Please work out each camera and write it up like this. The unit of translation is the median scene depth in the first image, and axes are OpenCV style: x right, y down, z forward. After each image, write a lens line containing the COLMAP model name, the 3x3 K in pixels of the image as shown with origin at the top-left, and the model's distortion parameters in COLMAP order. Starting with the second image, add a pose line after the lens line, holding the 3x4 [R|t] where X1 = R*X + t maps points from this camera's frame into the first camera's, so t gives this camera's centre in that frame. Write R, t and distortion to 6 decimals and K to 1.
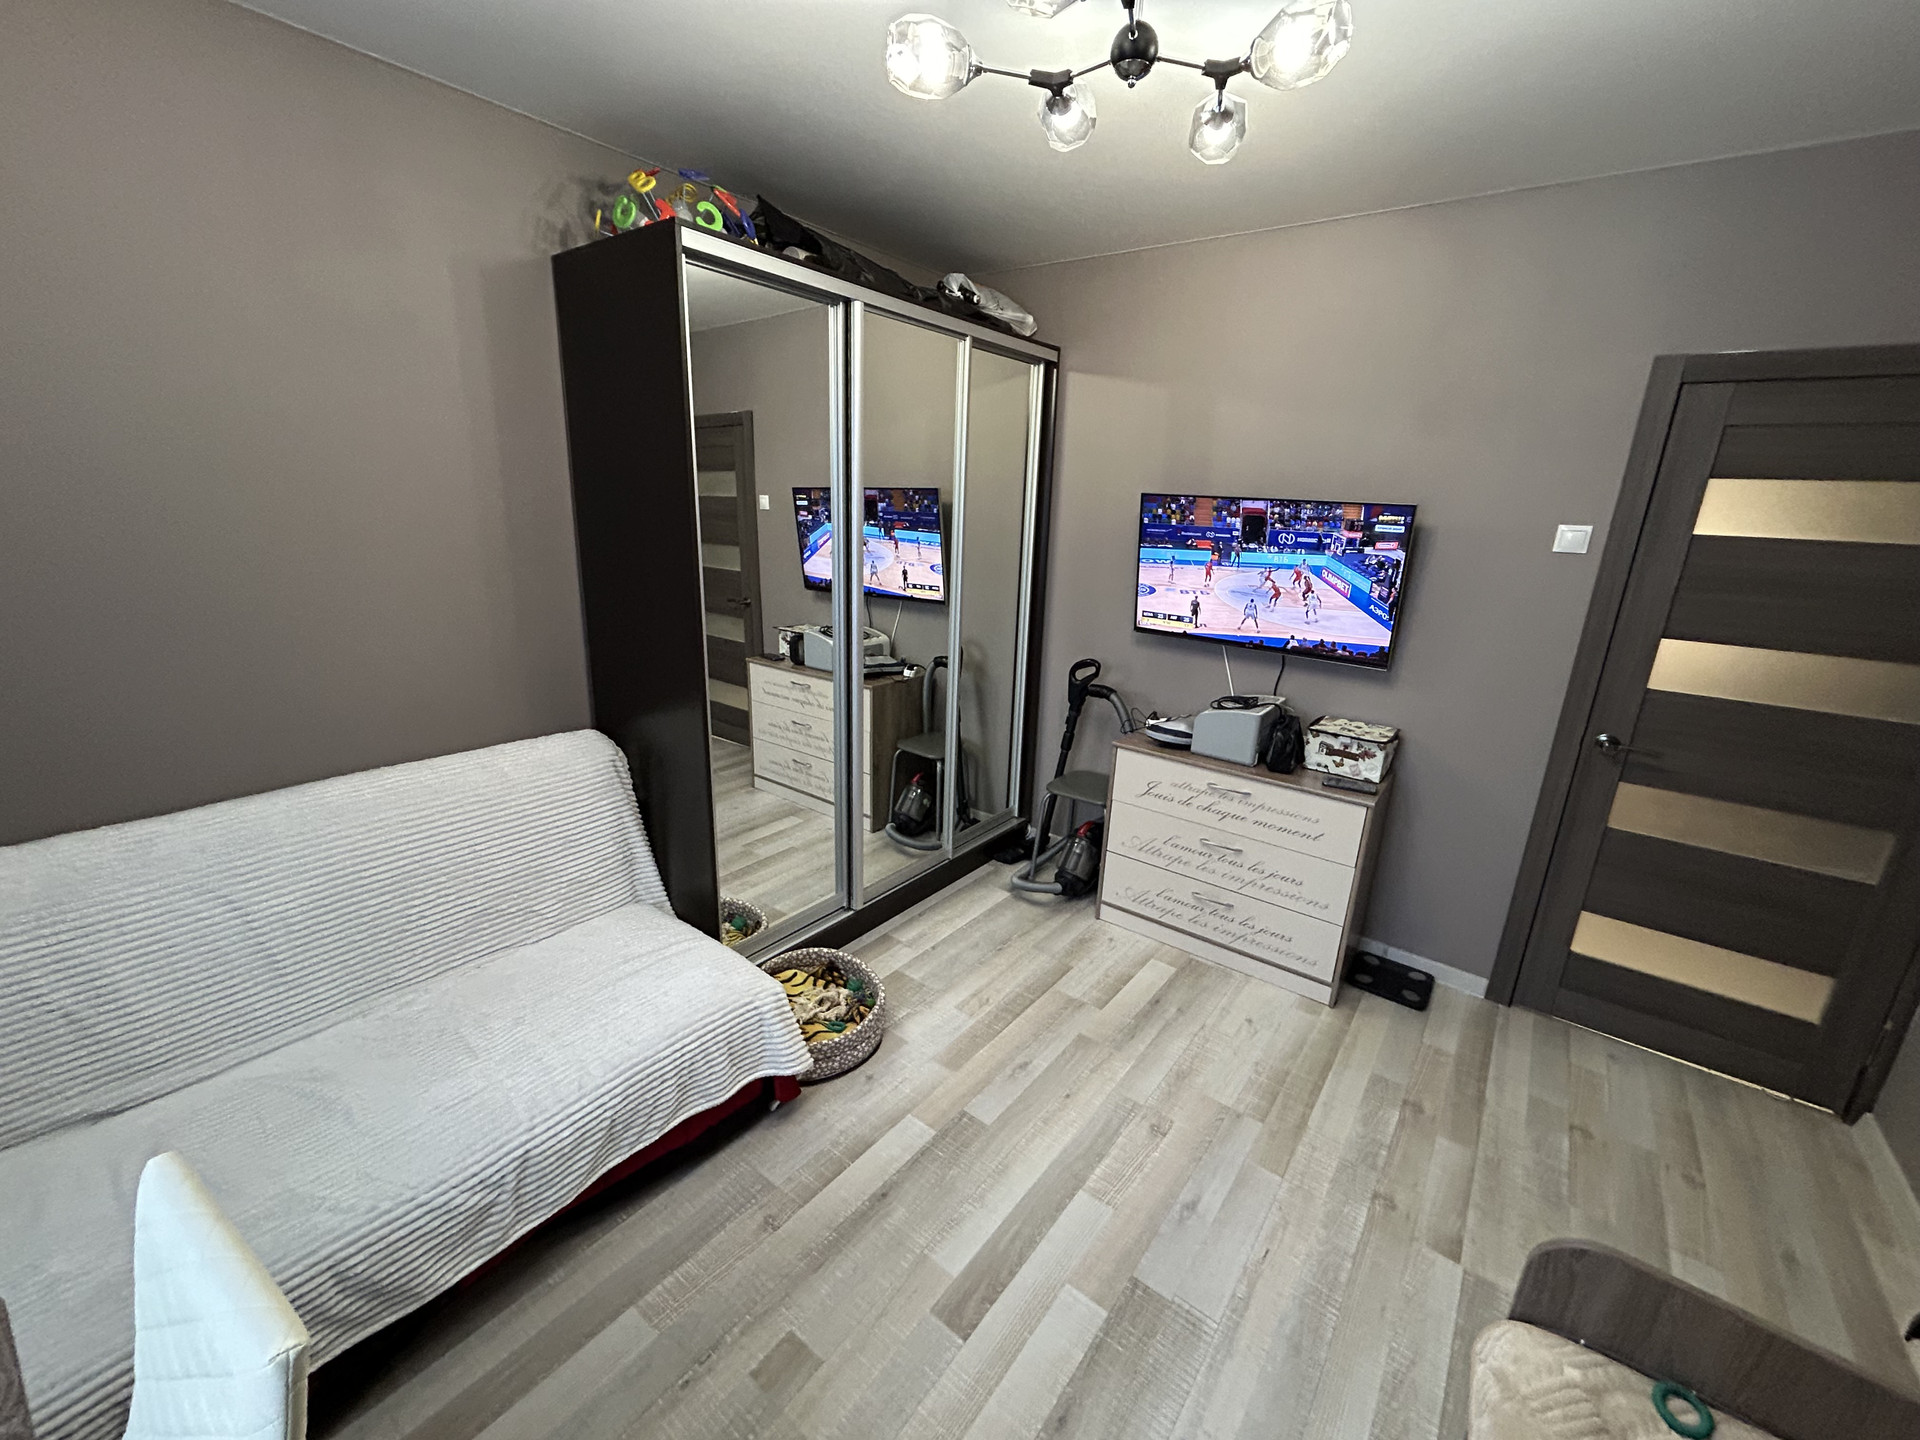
lens RADIAL K [[775.8, 0, 960.0], [0, 775.8, 720.0], [0, 0, 1]] dist [0.000917, 0.000051]
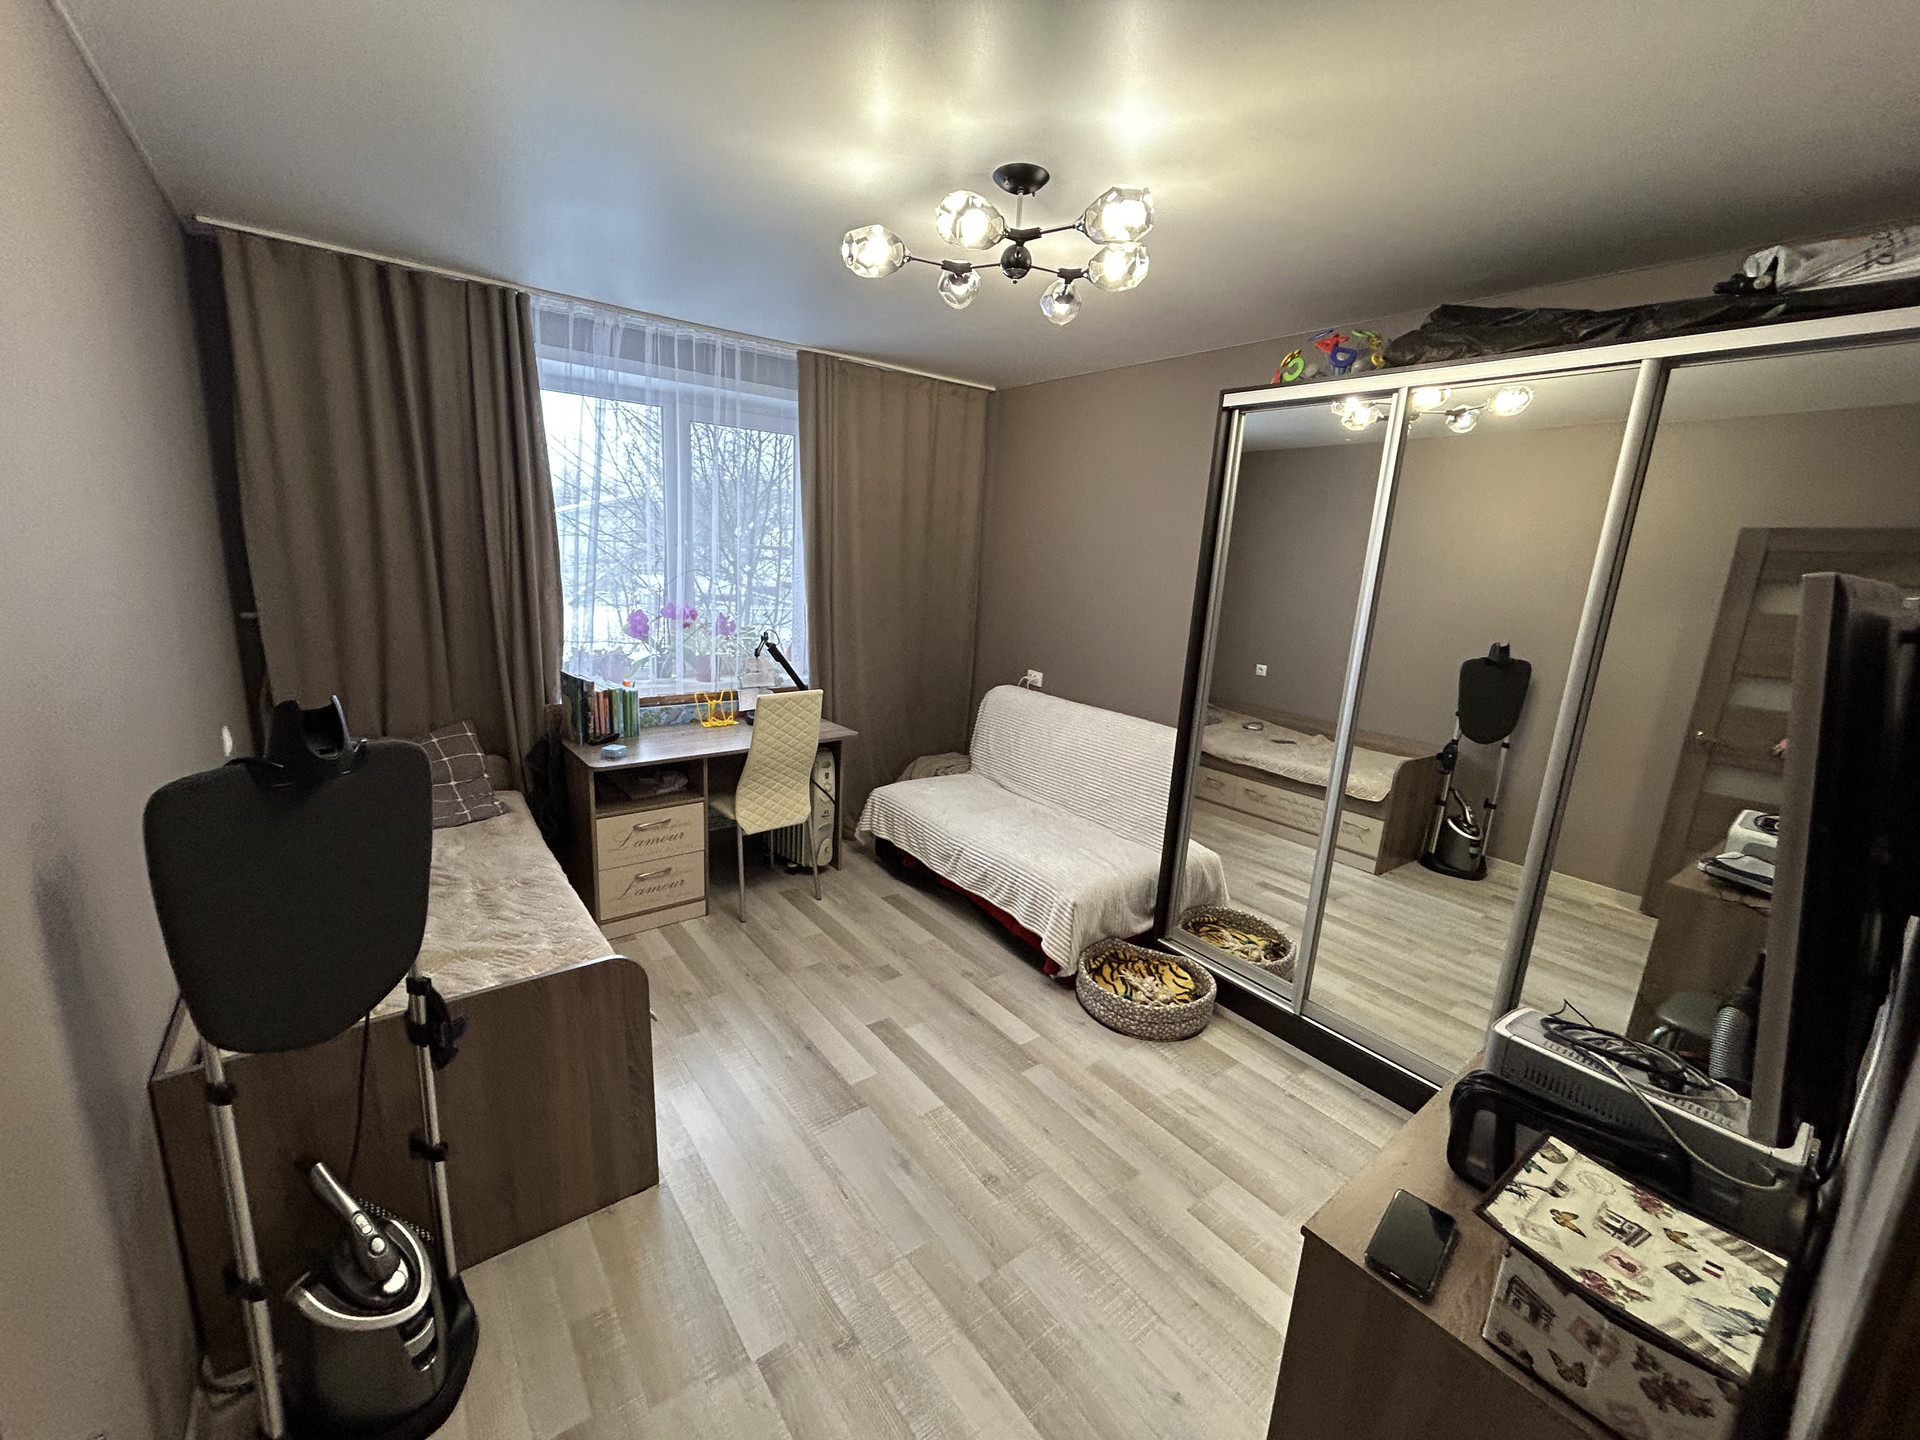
lens RADIAL K [[775.8, 0, 960.0], [0, 775.8, 720.0], [0, 0, 1]] dist [0.000917, 0.000051]
pose [[-0.252184, 0.154617, -0.955247, 1.149700], [-0.336487, 0.911539, 0.236375, -0.230772], [0.907292, 0.381038, -0.177849, 0.944886]]
